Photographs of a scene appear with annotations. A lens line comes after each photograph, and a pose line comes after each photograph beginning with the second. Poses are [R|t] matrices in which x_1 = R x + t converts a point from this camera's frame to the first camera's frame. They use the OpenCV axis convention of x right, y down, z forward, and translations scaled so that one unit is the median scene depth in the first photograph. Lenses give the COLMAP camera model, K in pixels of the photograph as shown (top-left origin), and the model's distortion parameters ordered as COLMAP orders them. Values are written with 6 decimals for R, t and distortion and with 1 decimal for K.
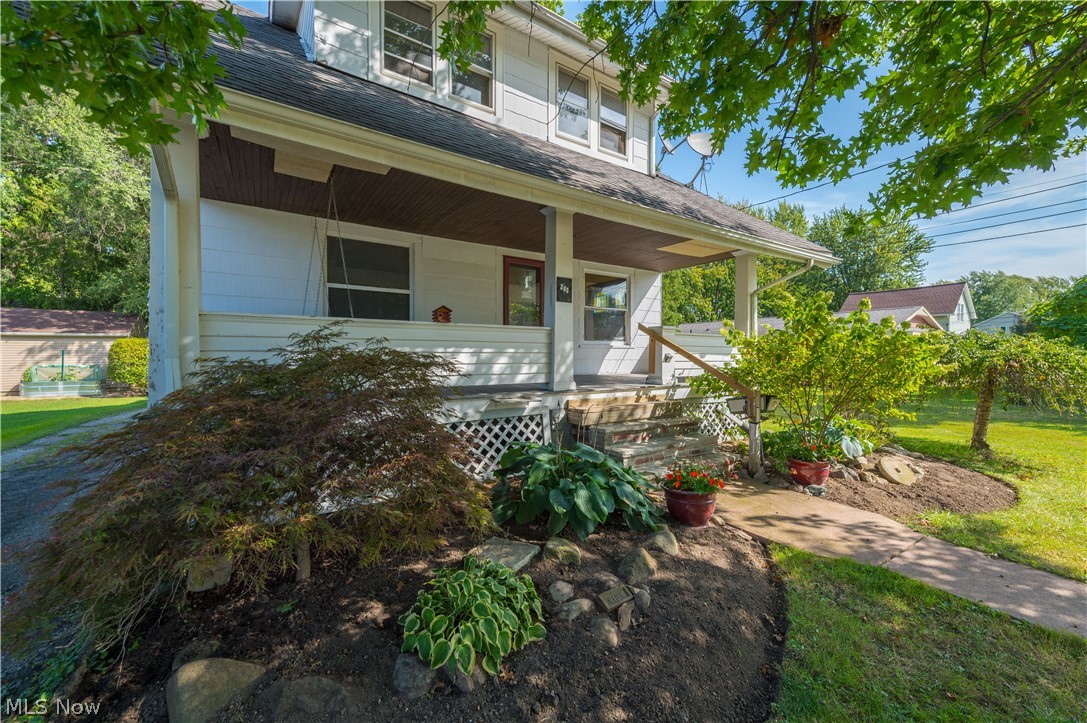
lens RADIAL K [[432.4, 0, 549.5], [0, 432.4, 366.0], [0, 0, 1]] dist [0.010217, -0.002052]
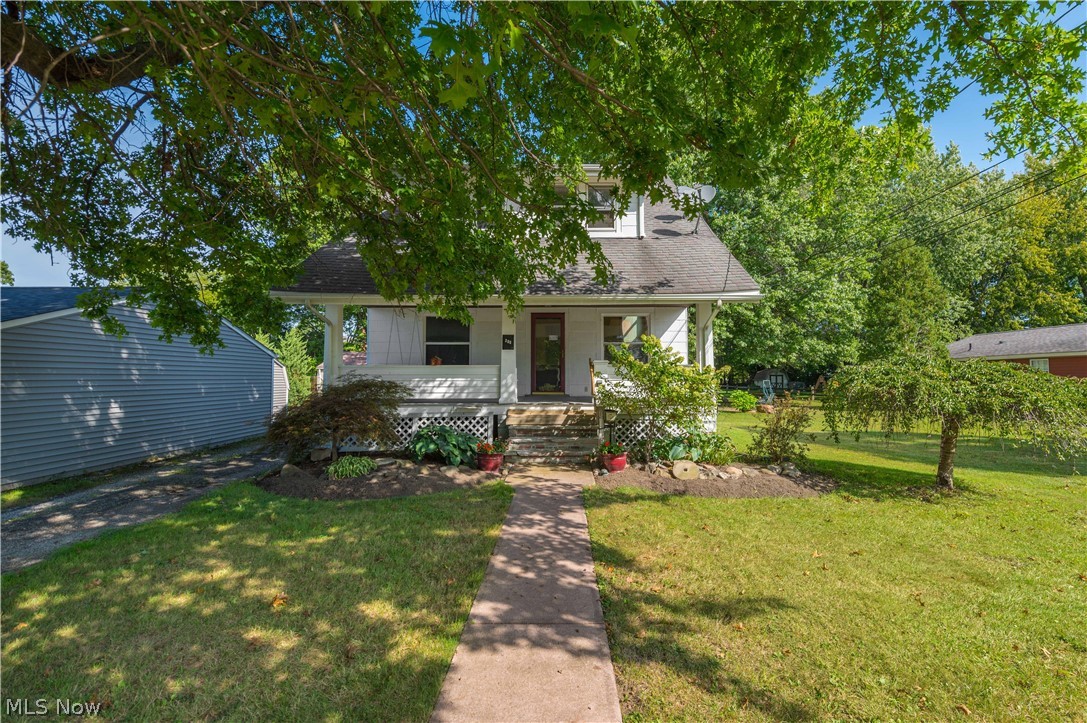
lens RADIAL K [[498.7, 0, 550.0], [0, 498.7, 365.6], [0, 0, 1]] dist [0.001905, 0.000864]
pose [[0.813797, -0.019416, -0.580825, 1.144295], [-0.009523, 0.998862, -0.046732, 0.000030], [0.581071, 0.043562, 0.812686, -0.403960]]
